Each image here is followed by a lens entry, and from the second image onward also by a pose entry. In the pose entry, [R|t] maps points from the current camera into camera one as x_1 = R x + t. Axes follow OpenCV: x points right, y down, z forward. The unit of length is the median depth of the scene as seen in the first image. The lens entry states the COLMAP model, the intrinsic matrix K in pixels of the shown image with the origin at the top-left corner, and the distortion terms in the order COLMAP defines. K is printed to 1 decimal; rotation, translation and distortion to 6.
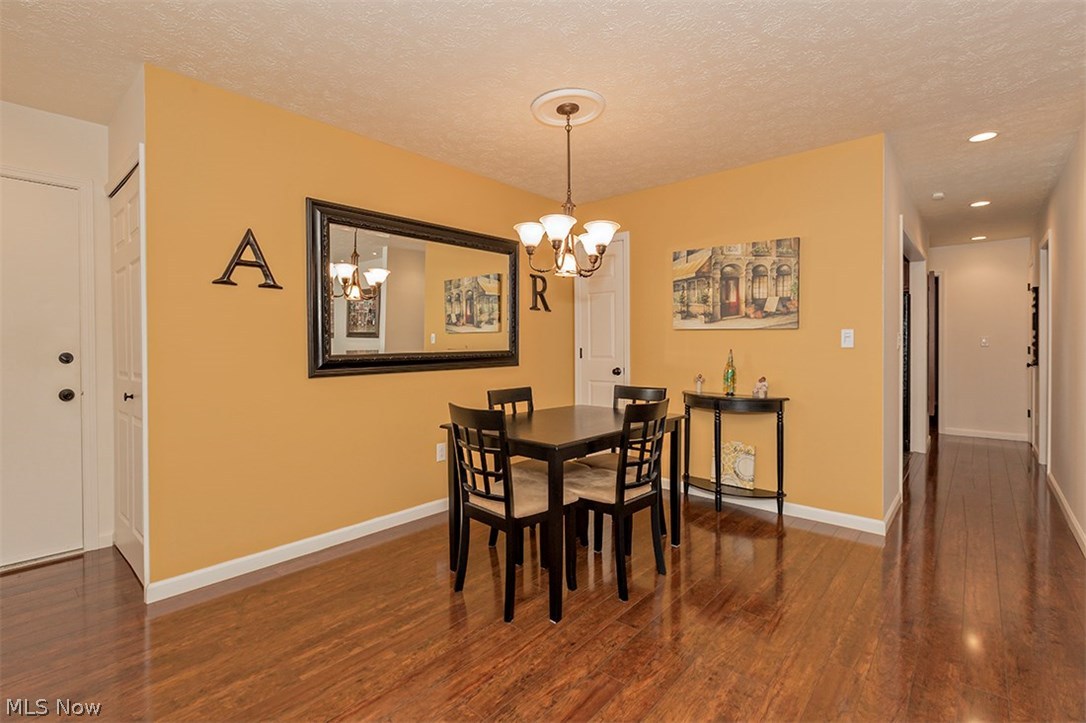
lens RADIAL K [[494.2, 0, 508.7], [0, 494.2, 342.8], [0, 0, 1]] dist [0.002057, 0.000388]
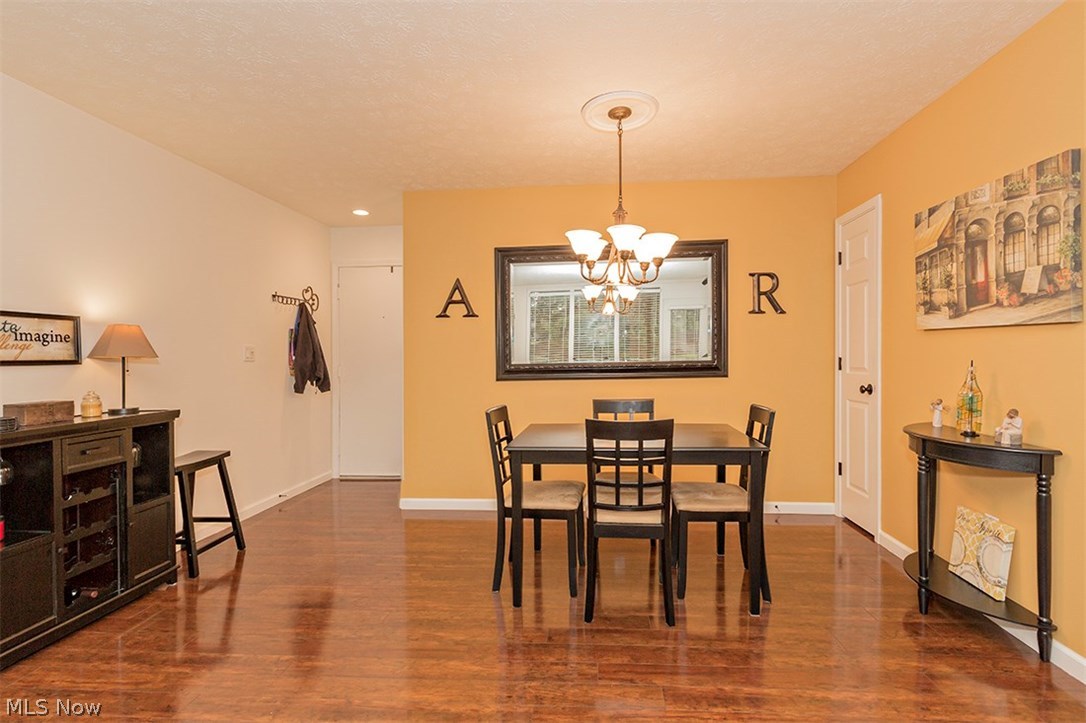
lens RADIAL K [[478.9, 0, 533.7], [0, 478.9, 361.3], [0, 0, 1]] dist [0.003849, -0.000010]
pose [[0.630493, 0.005228, -0.776178, 0.603169], [0.013097, 0.999763, 0.017373, -0.003582], [0.776085, -0.021119, 0.630275, 0.221532]]
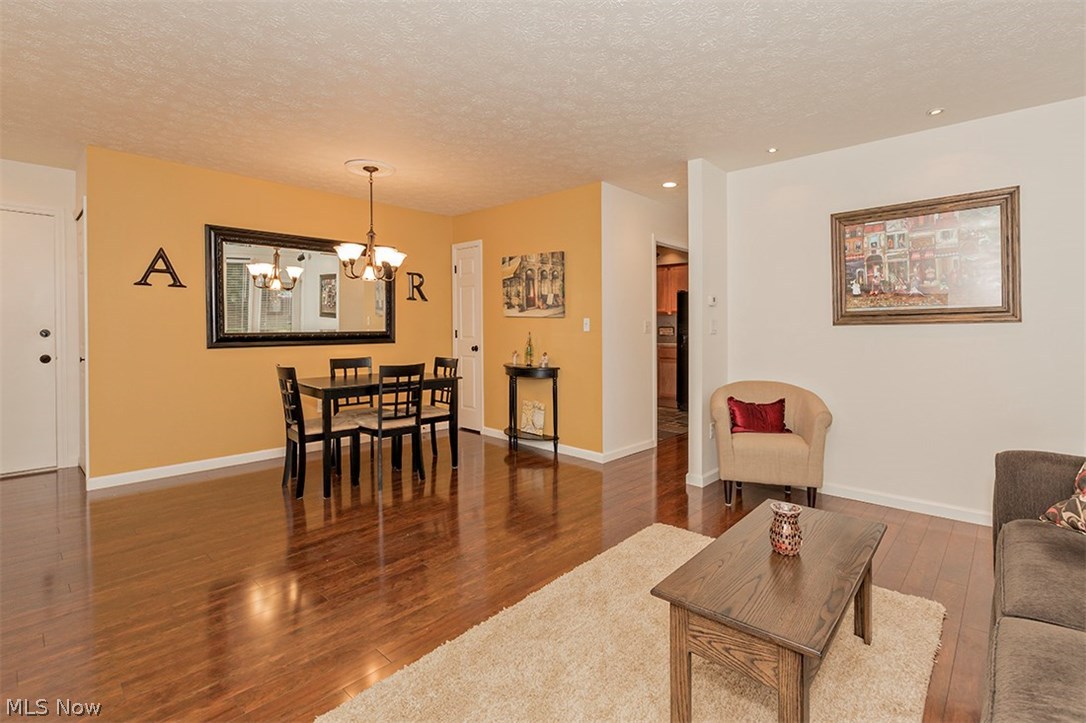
lens RADIAL K [[506.8, 0, 523.3], [0, 506.8, 326.1], [0, 0, 1]] dist [-0.001226, -0.000270]
pose [[0.999682, 0.009534, -0.023327, 0.494822], [-0.009432, 0.999945, 0.004482, -0.009081], [0.023369, -0.004261, 0.999718, -0.409355]]
